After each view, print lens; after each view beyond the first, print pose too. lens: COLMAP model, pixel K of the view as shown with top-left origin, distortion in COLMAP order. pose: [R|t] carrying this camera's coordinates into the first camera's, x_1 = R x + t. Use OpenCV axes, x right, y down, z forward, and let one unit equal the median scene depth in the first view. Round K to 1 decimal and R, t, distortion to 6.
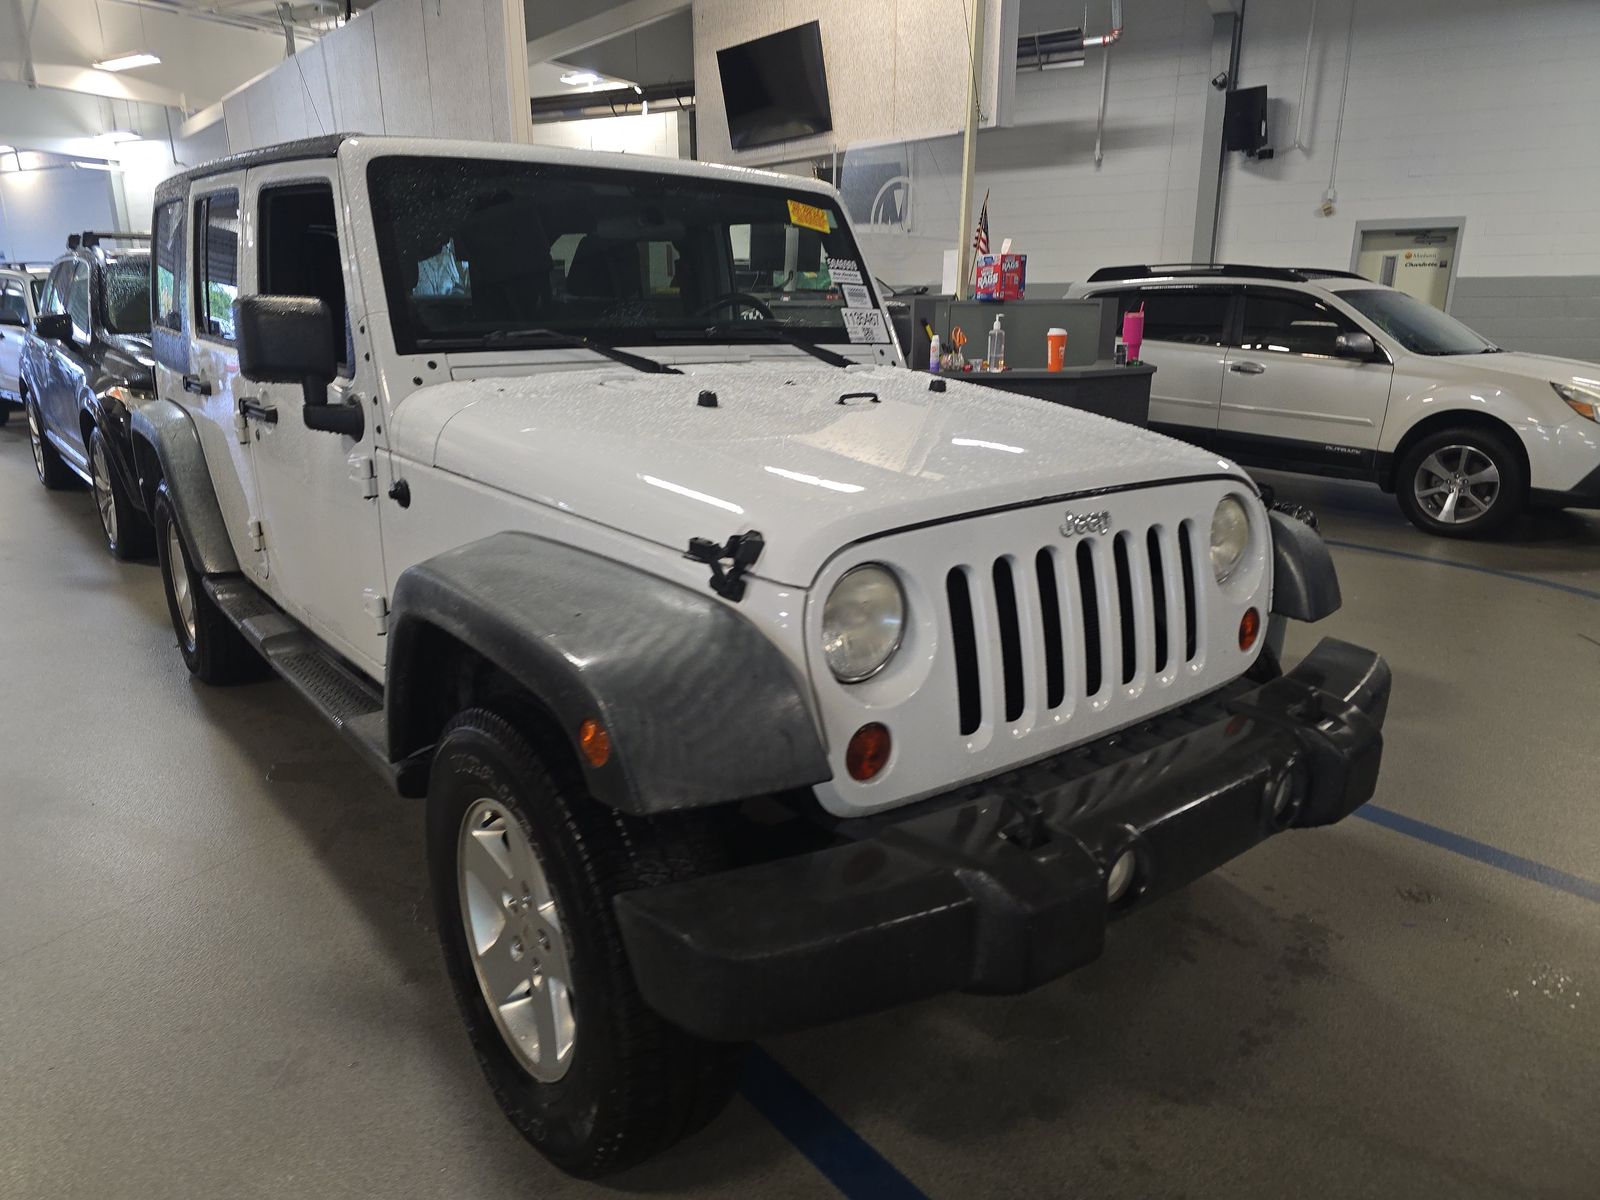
lens RADIAL K [[1065.0, 0, 800.0], [0, 1065.0, 600.0], [0, 0, 1]] dist [0.027965, -0.000261]
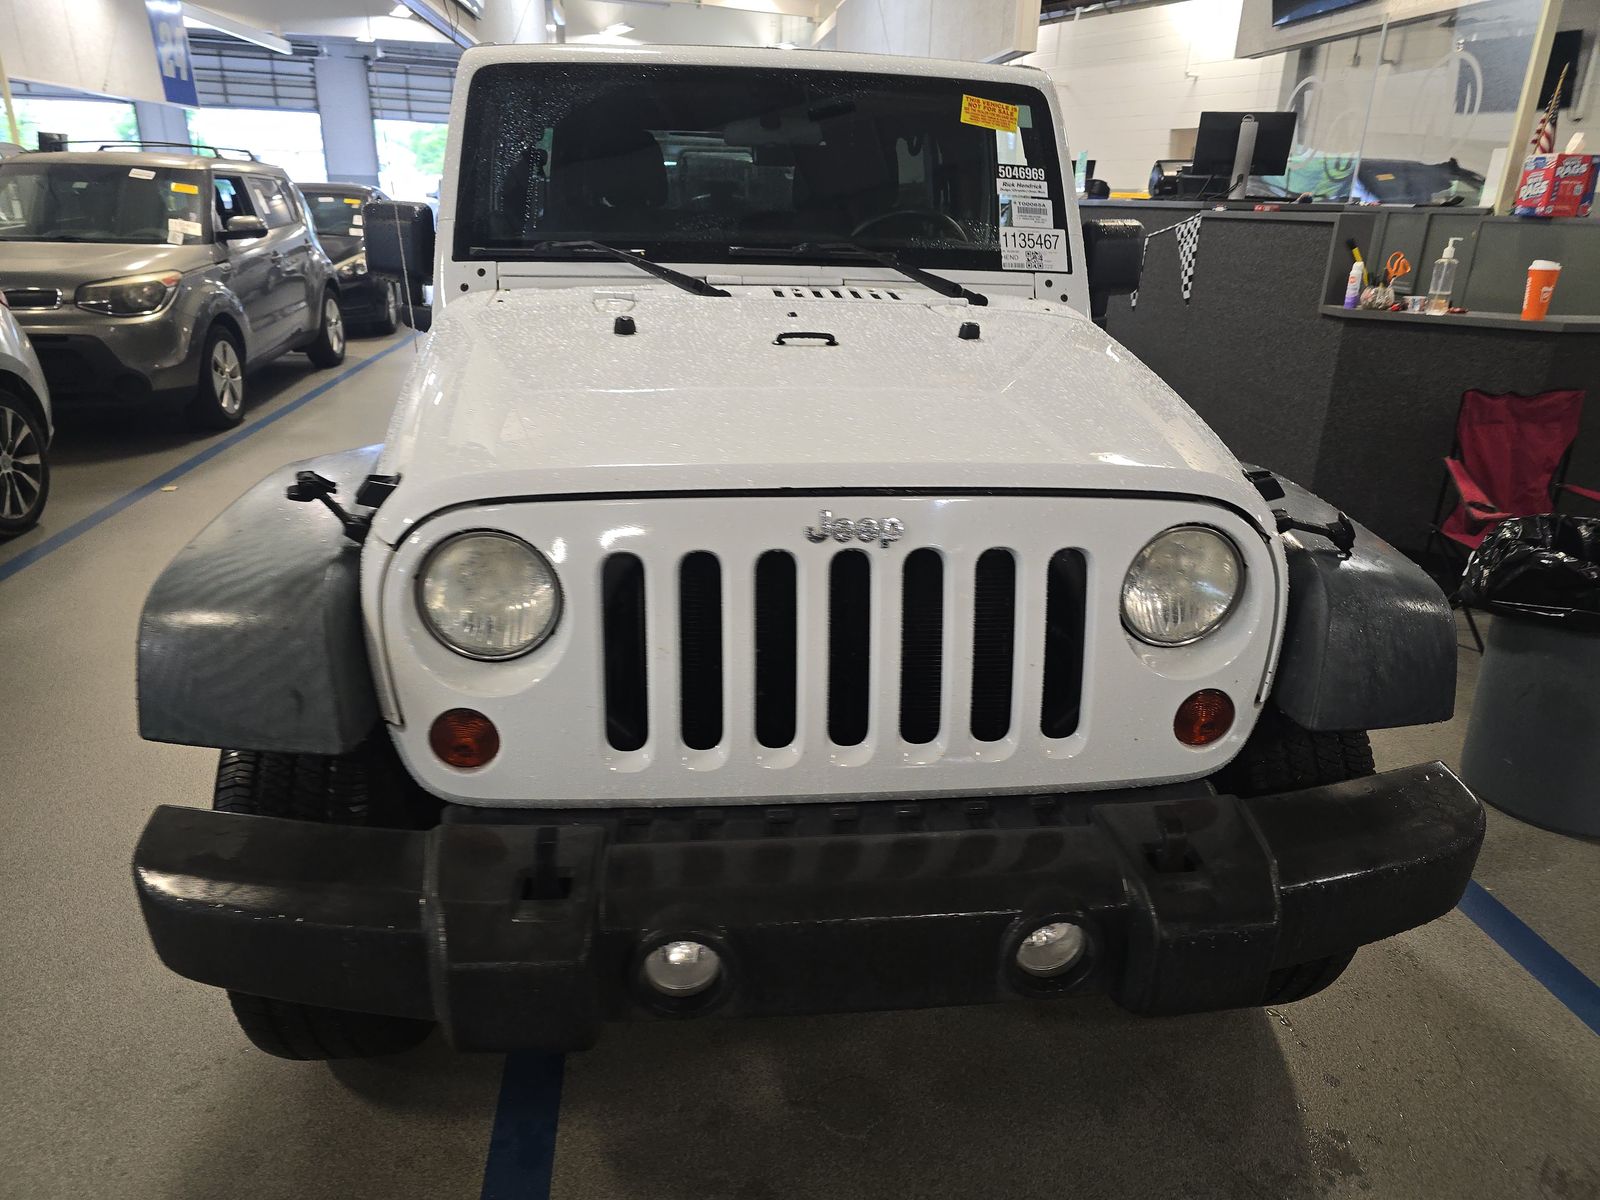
lens RADIAL K [[1078.8, 0, 804.0], [0, 1078.8, 593.9], [0, 0, 1]] dist [0.010195, -0.003247]
pose [[0.851810, 0.197962, -0.485006, 0.385464], [-0.160339, 0.979938, 0.118373, -0.069652], [0.498709, -0.023066, 0.866463, 0.190964]]
